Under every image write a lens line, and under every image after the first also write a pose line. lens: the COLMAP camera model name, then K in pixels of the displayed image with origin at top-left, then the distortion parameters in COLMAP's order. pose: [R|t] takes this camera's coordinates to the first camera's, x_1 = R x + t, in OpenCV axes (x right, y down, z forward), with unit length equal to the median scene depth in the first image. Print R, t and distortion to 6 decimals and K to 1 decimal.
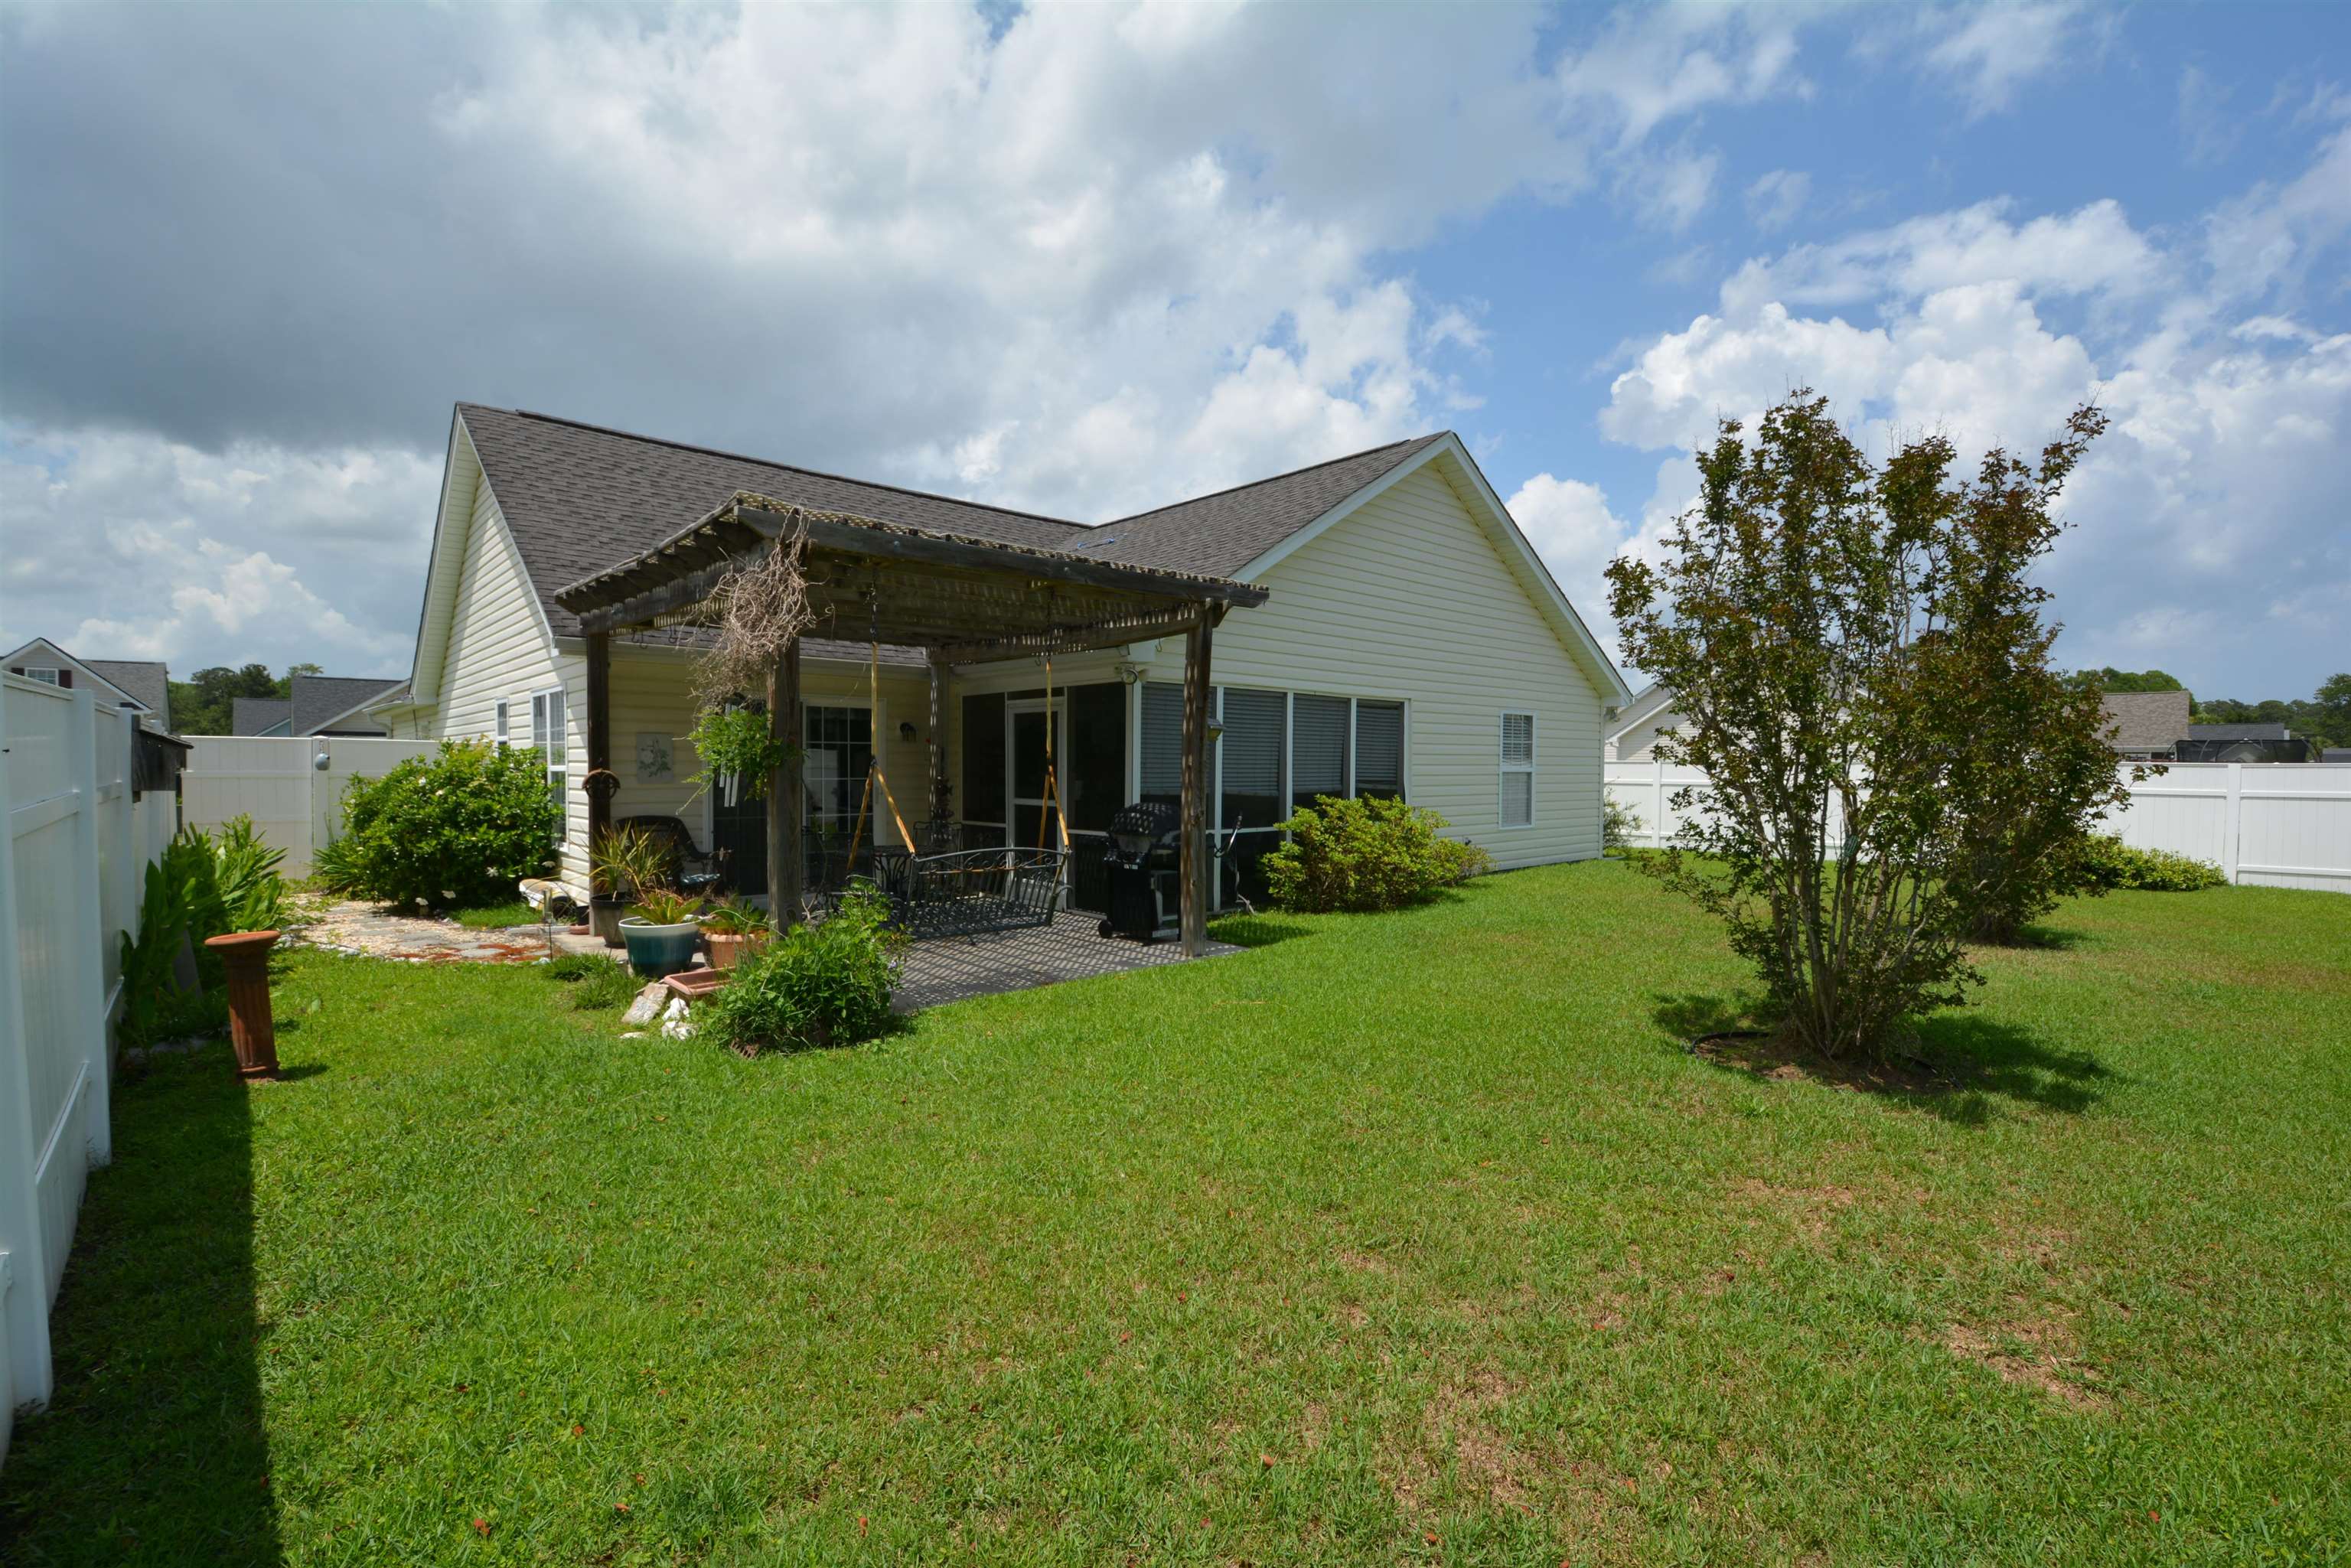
lens RADIAL K [[1056.4, 0, 1172.8], [0, 1056.4, 794.8], [0, 0, 1]] dist [0.026428, -0.028810]
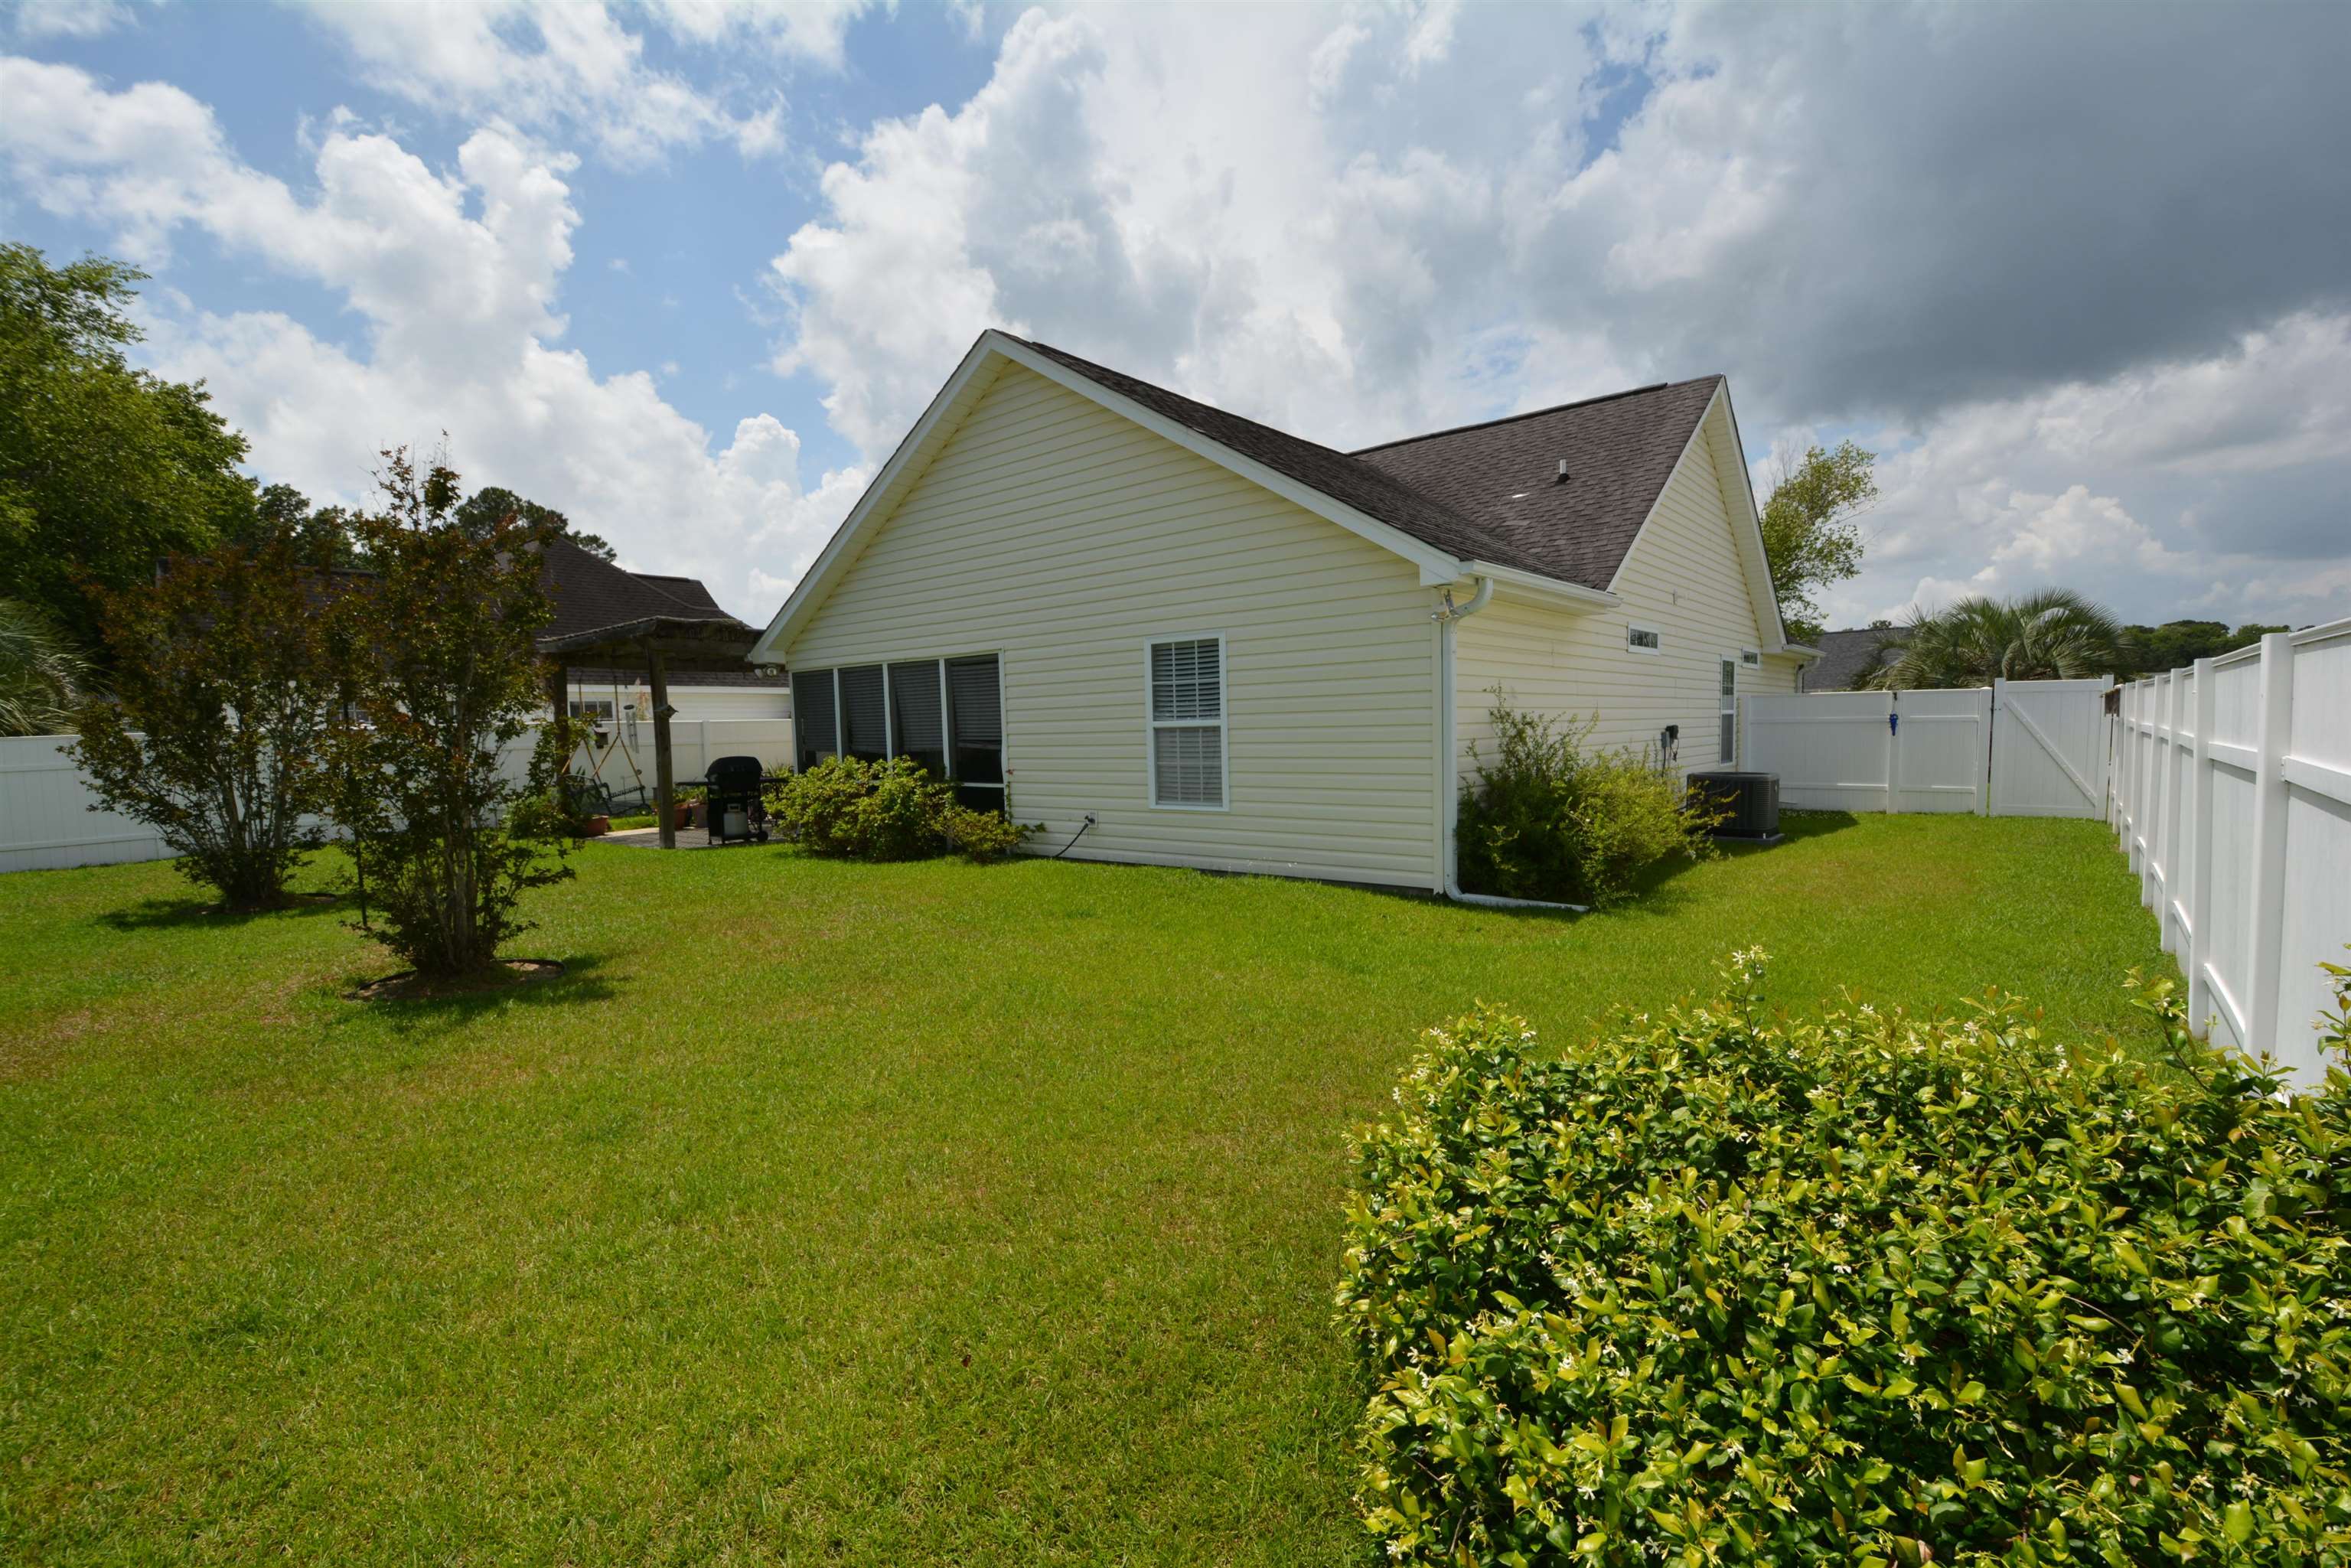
lens RADIAL K [[1027.8, 0, 1172.4], [0, 1027.8, 793.4], [0, 0, 1]] dist [0.024523, -0.027609]
pose [[0.136590, 0.058715, -0.988886, 0.983456], [-0.003368, 0.998264, 0.058807, -0.018208], [0.990622, -0.004702, 0.136550, 0.902767]]
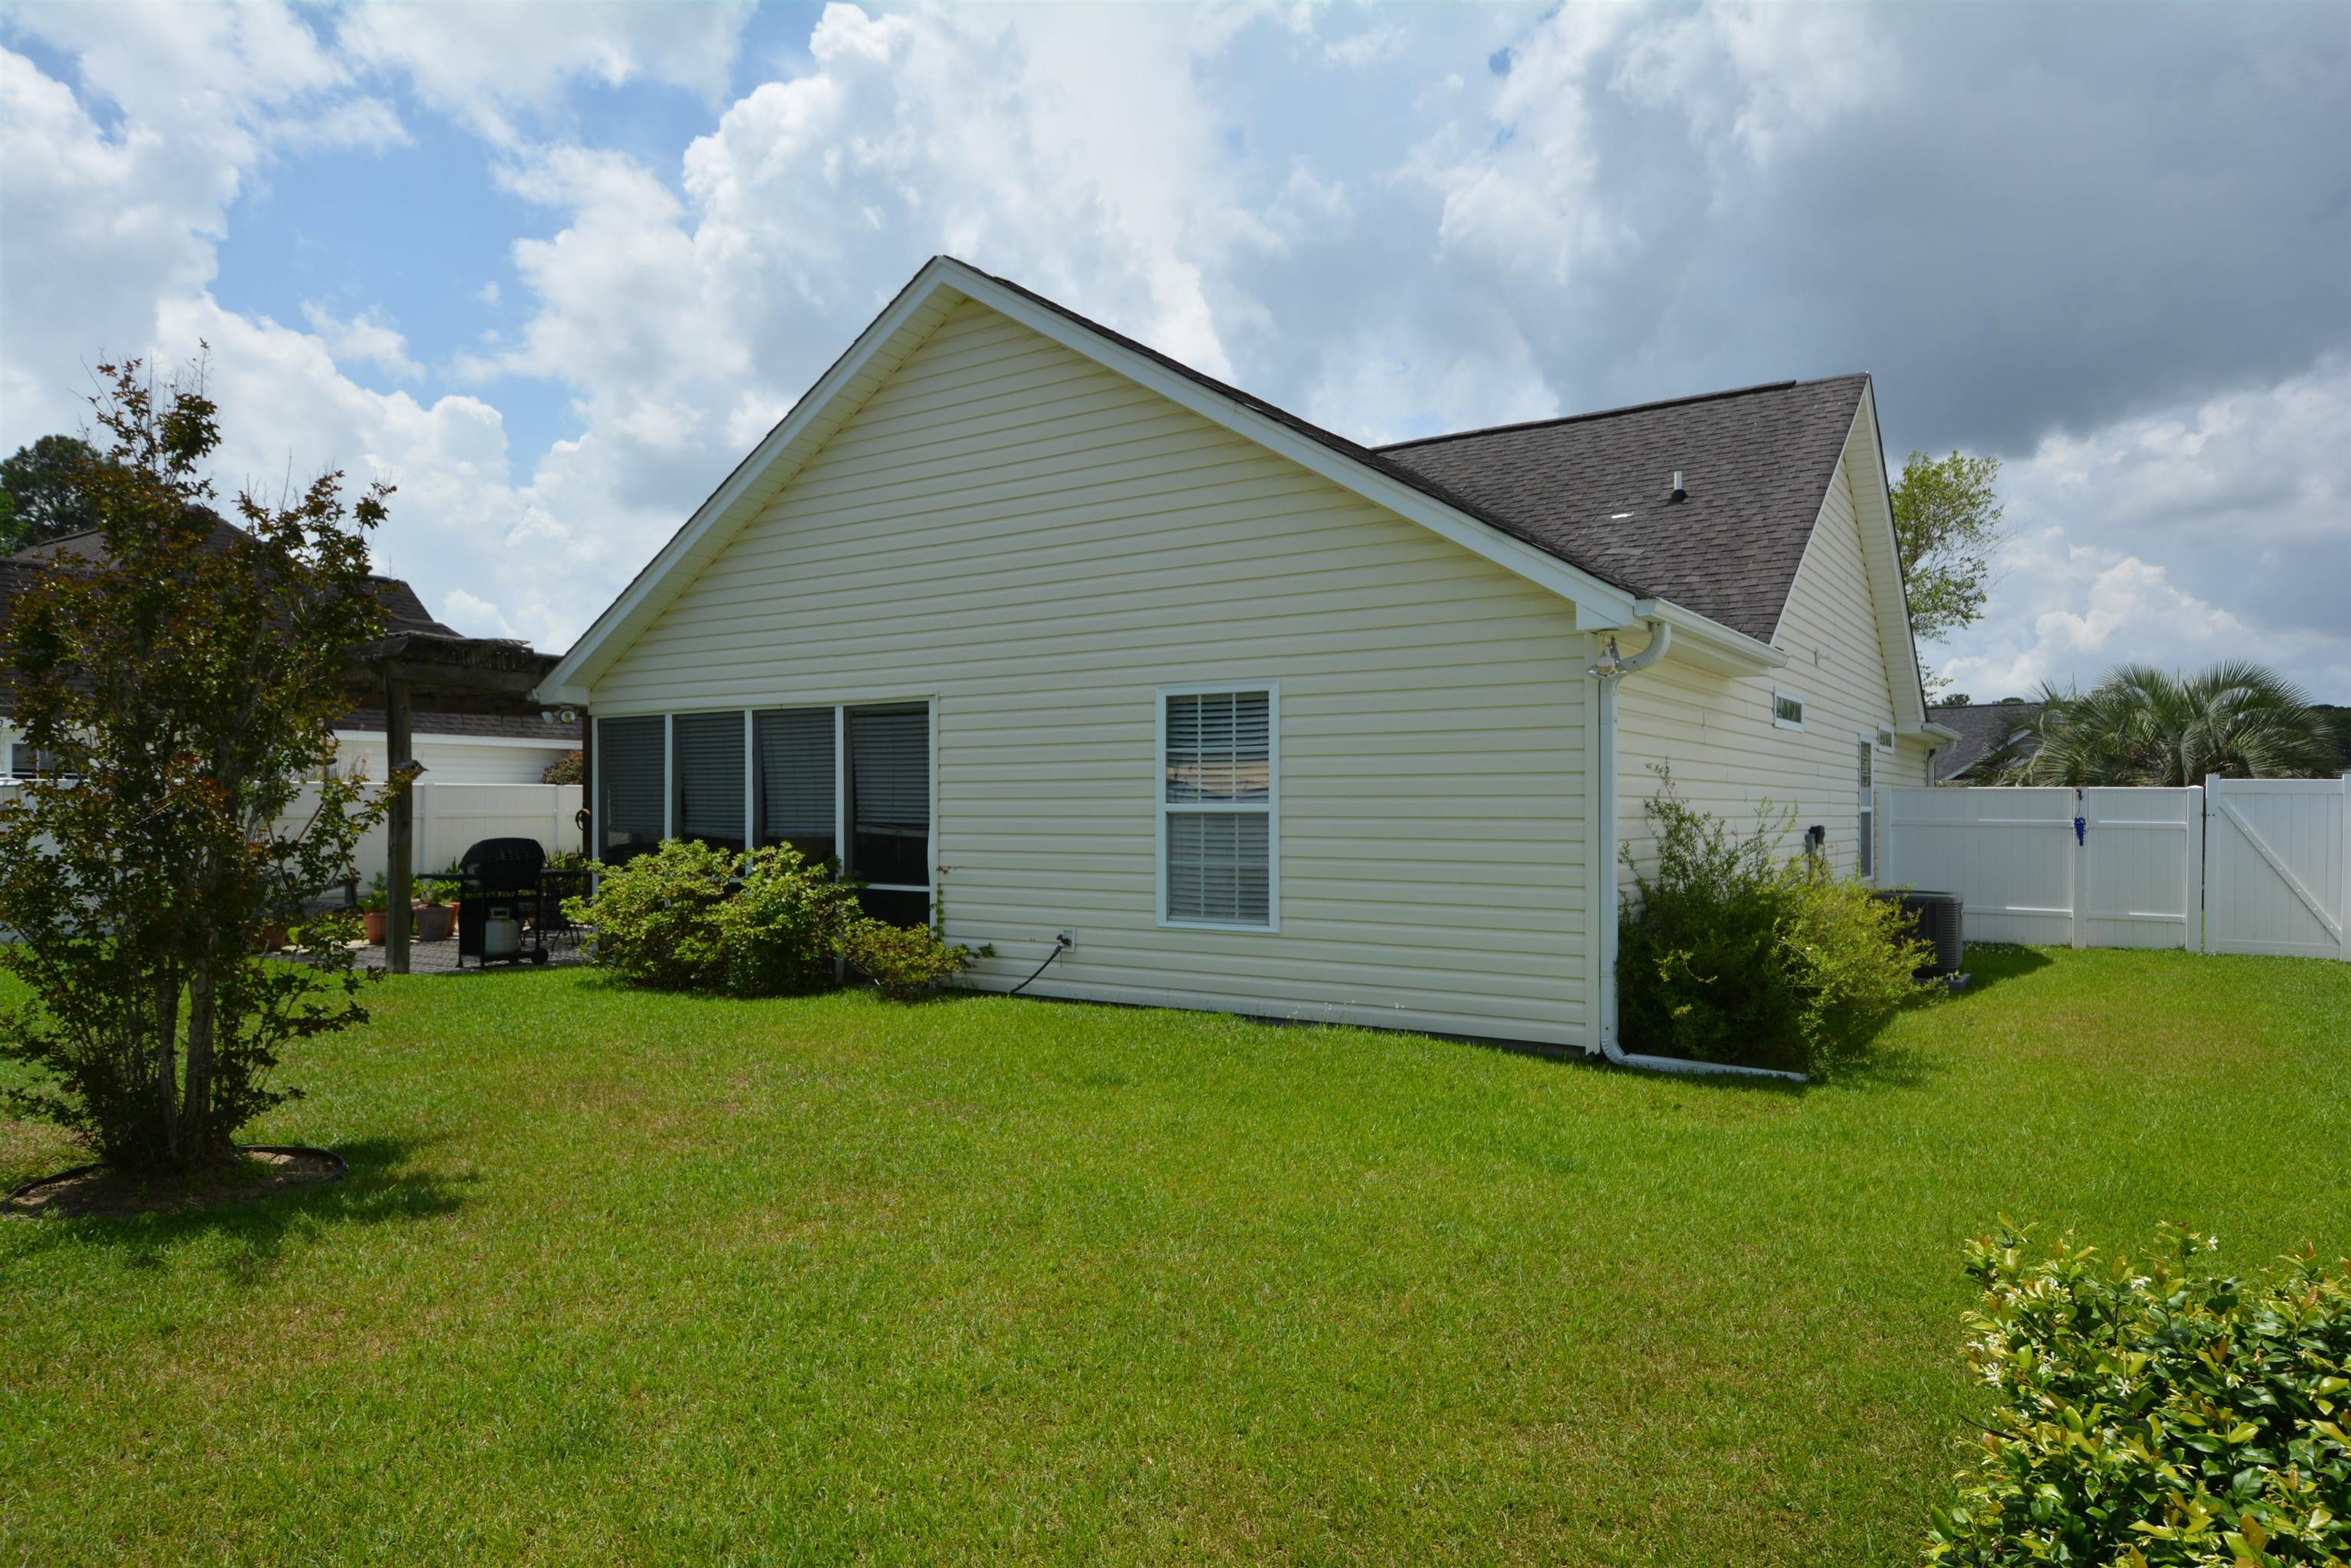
lens RADIAL K [[1410.1, 0, 1173.3], [0, 1410.1, 809.6], [0, 0, 1]] dist [0.024785, -0.021141]
pose [[0.236114, -0.000502, -0.971725, 0.951652], [-0.027996, 0.999581, -0.007319, -0.018084], [0.971322, 0.028933, 0.236001, 0.830092]]
